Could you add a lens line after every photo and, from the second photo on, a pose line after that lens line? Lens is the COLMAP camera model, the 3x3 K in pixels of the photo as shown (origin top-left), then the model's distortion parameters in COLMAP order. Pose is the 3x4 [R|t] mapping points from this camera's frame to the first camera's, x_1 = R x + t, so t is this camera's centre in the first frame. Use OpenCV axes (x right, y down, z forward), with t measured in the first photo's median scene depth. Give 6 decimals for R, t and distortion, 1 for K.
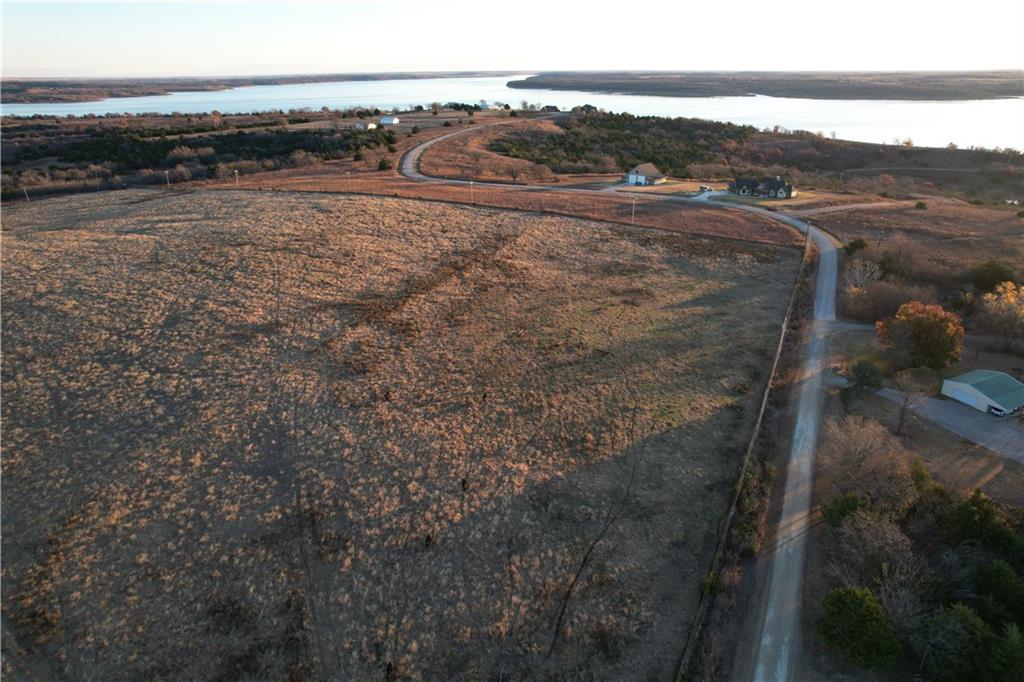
lens RADIAL K [[655.4, 0, 513.3], [0, 655.4, 345.3], [0, 0, 1]] dist [-0.073123, 0.066982]
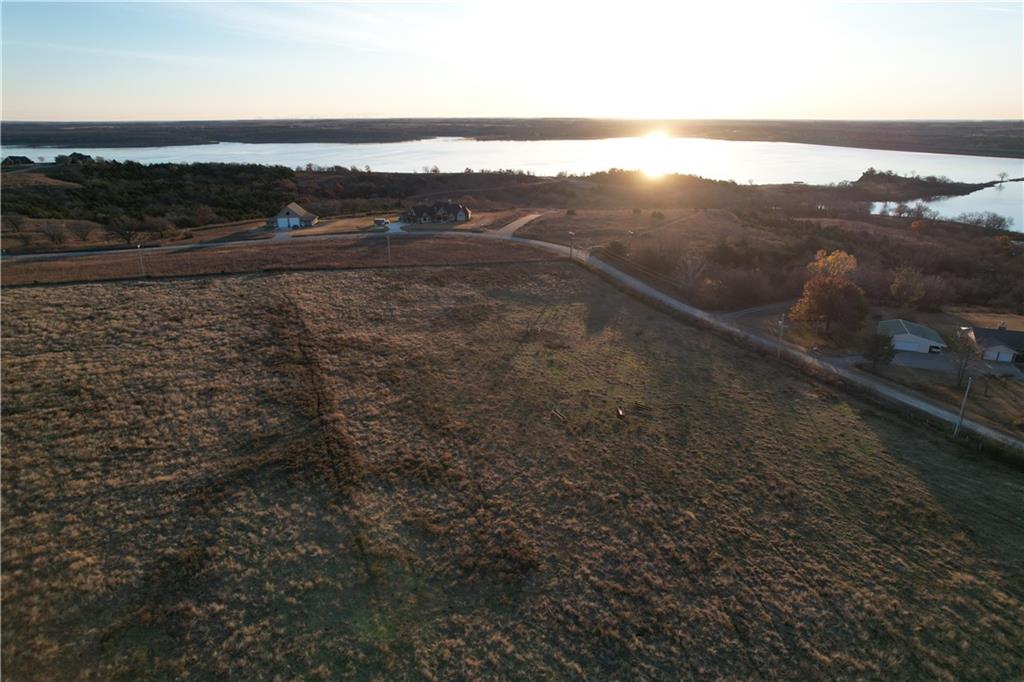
lens RADIAL K [[655.4, 0, 513.3], [0, 655.4, 345.3], [0, 0, 1]] dist [-0.073123, 0.066982]
pose [[0.707933, -0.230841, 0.667490, -0.364131], [0.275942, 0.960364, 0.039465, -0.103292], [-0.650144, 0.156250, 0.743572, 0.395118]]
